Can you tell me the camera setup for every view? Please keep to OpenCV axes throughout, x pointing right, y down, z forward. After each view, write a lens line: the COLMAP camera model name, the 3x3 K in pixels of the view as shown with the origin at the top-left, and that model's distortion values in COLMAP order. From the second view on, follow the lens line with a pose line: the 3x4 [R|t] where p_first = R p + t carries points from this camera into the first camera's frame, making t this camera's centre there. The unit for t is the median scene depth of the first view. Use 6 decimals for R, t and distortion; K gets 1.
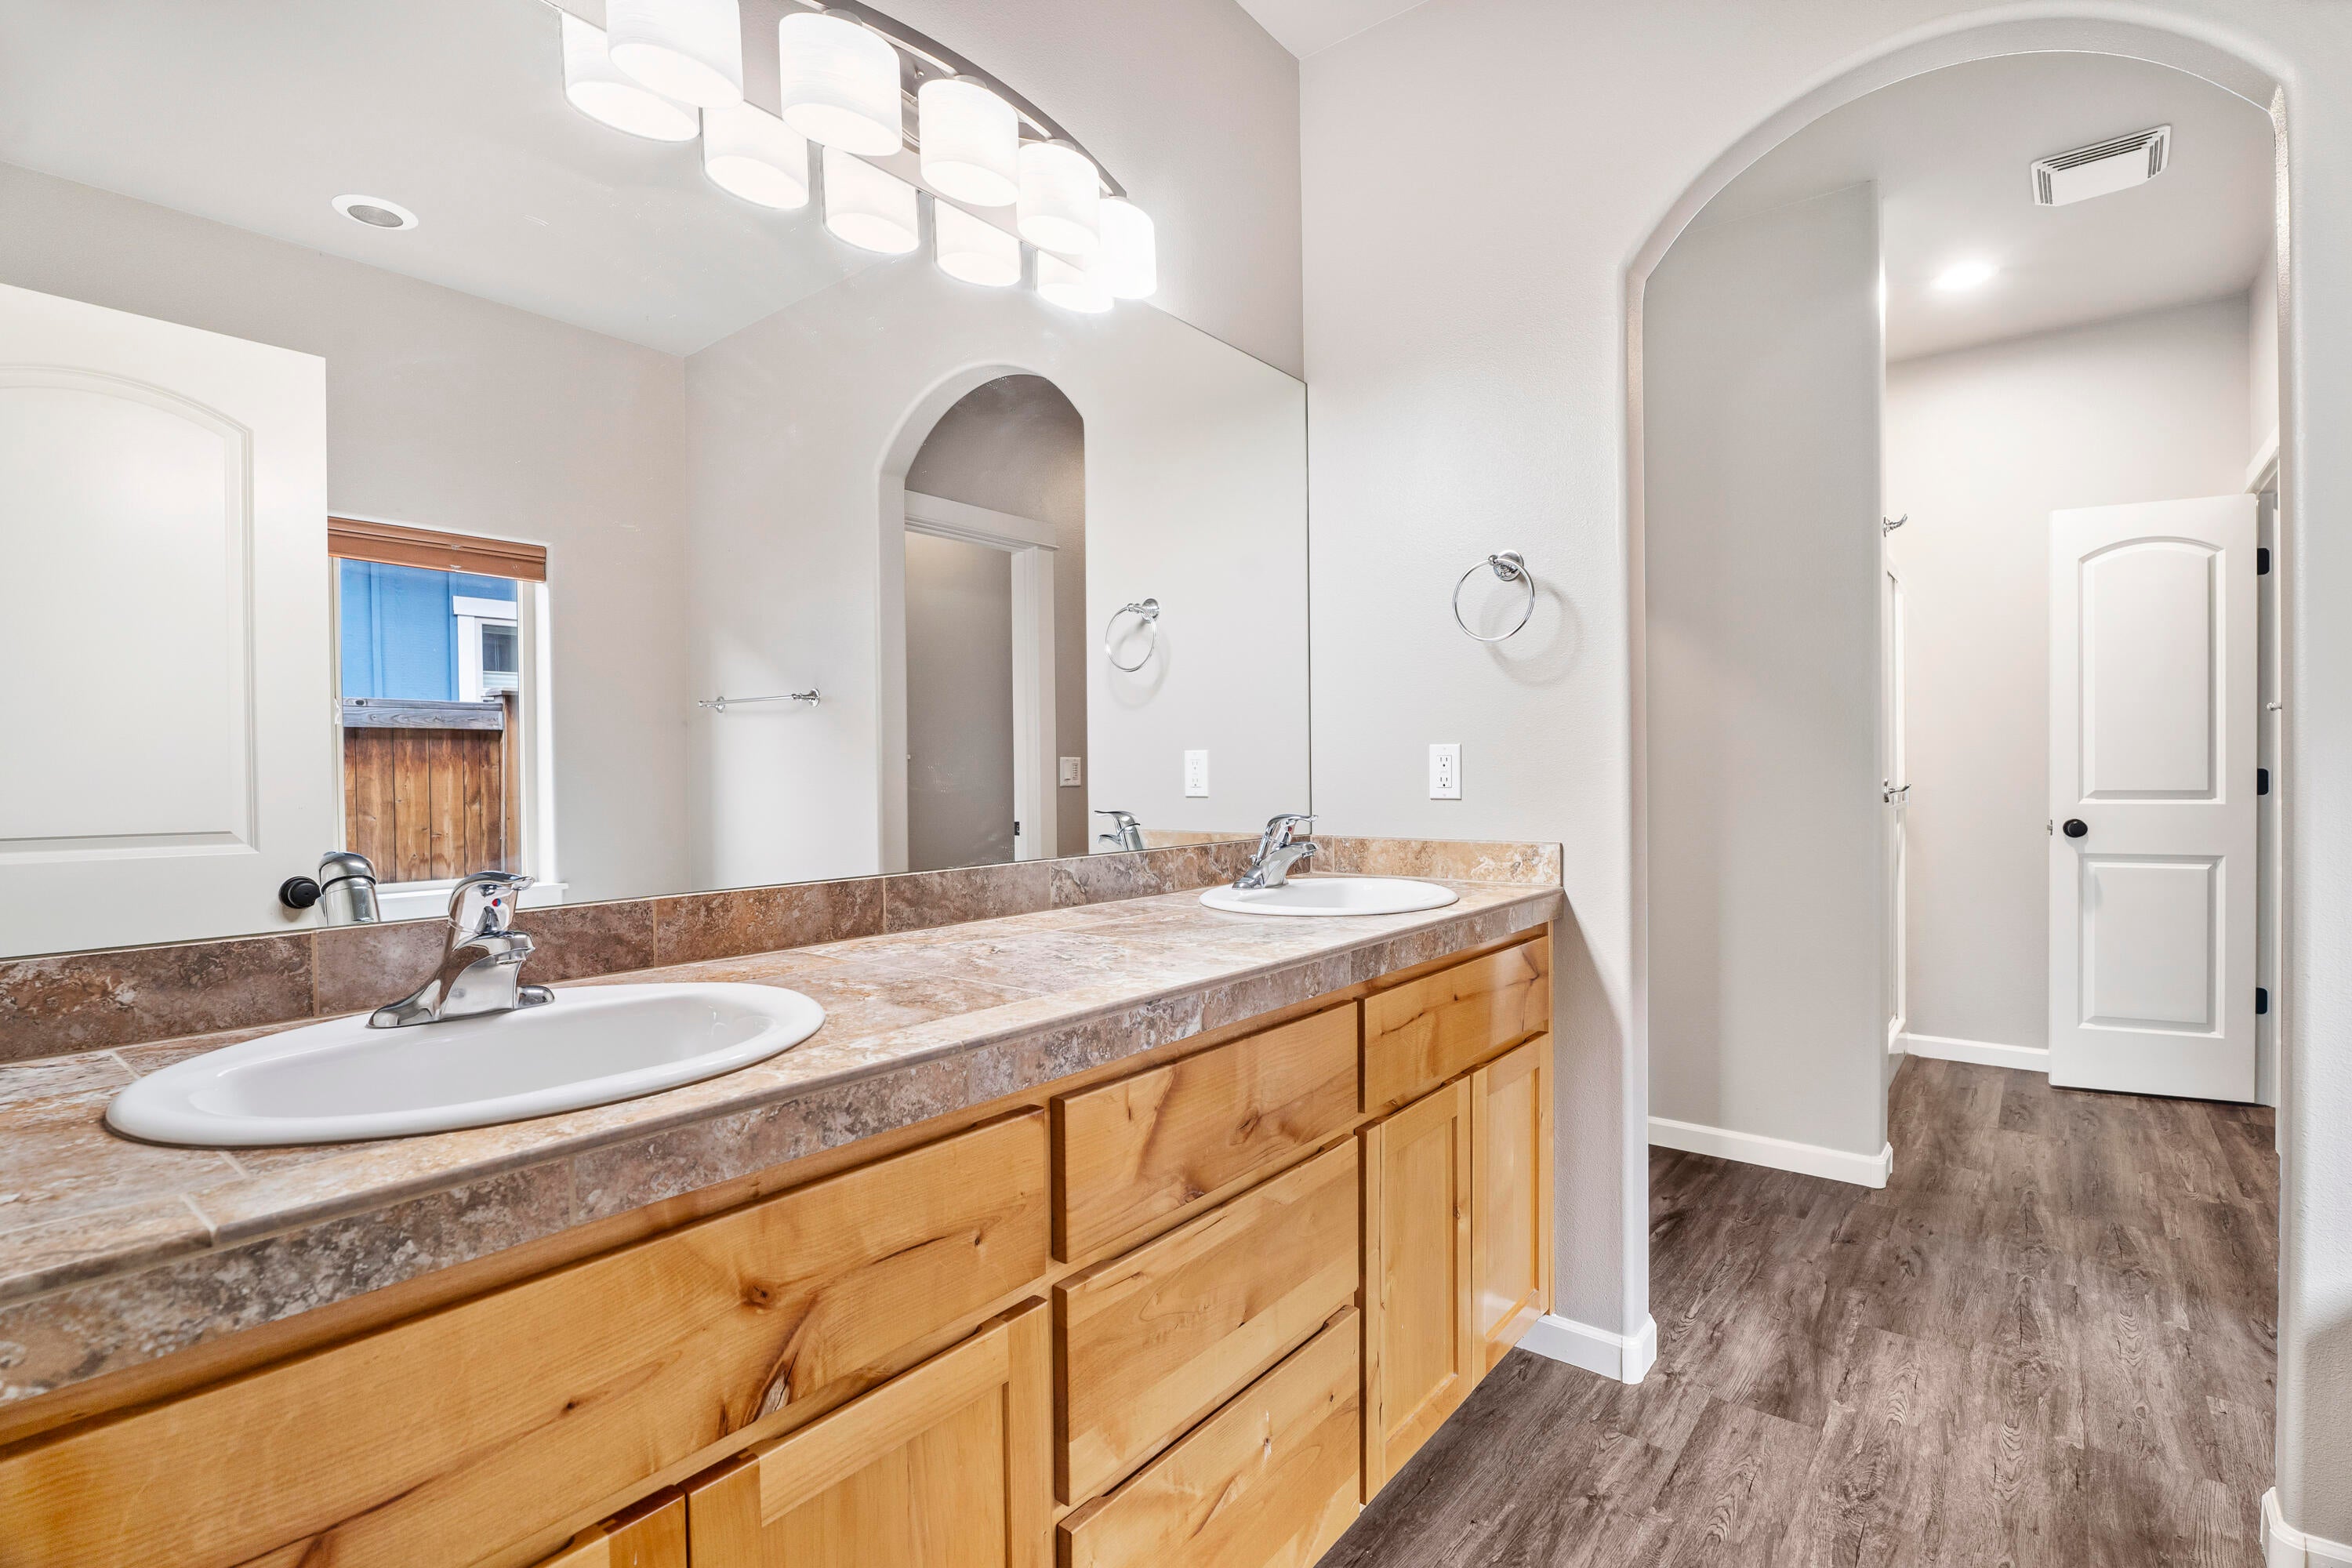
lens RADIAL K [[1099.8, 0, 1170.4], [0, 1099.8, 783.6], [0, 0, 1]] dist [-0.004983, -0.003000]
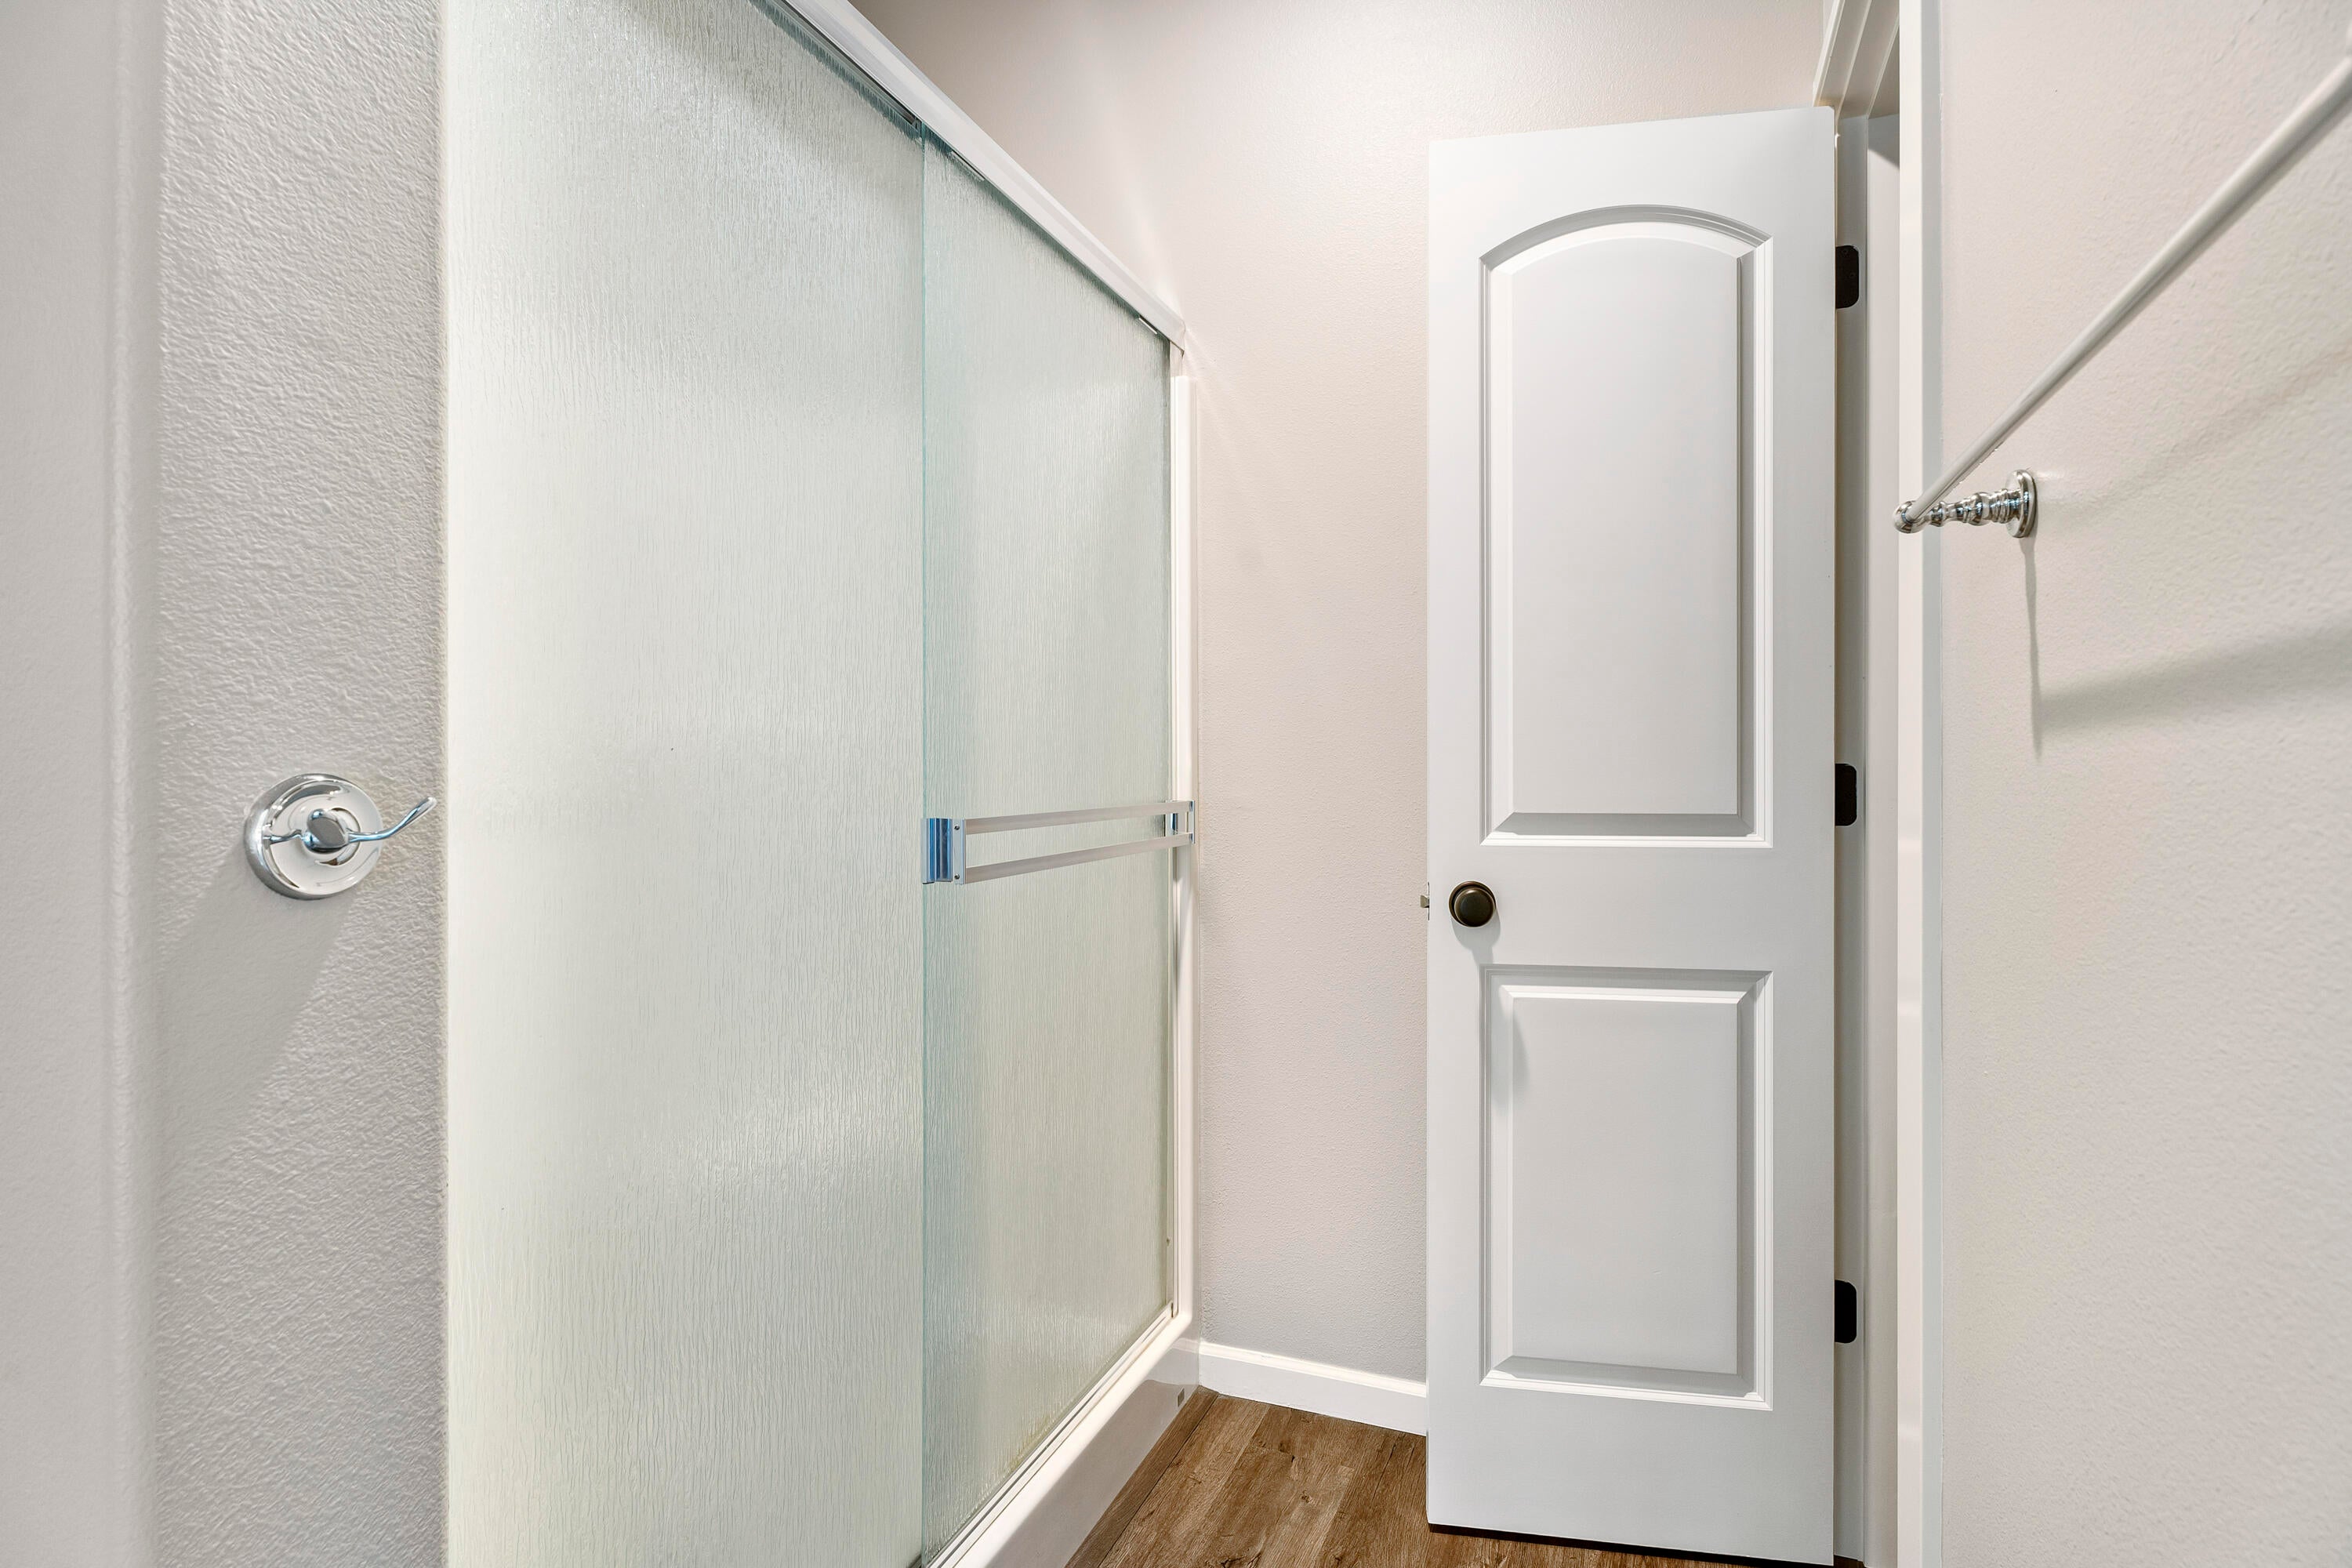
lens RADIAL K [[1099.8, 0, 1181.8], [0, 1099.8, 777.7], [0, 0, 1]] dist [-0.004983, -0.003000]
pose [[0.963808, 0.000376, 0.266599, 0.612872], [0.000323, 0.999997, -0.002578, -0.006348], [-0.266599, 0.002571, 0.963804, 0.631487]]
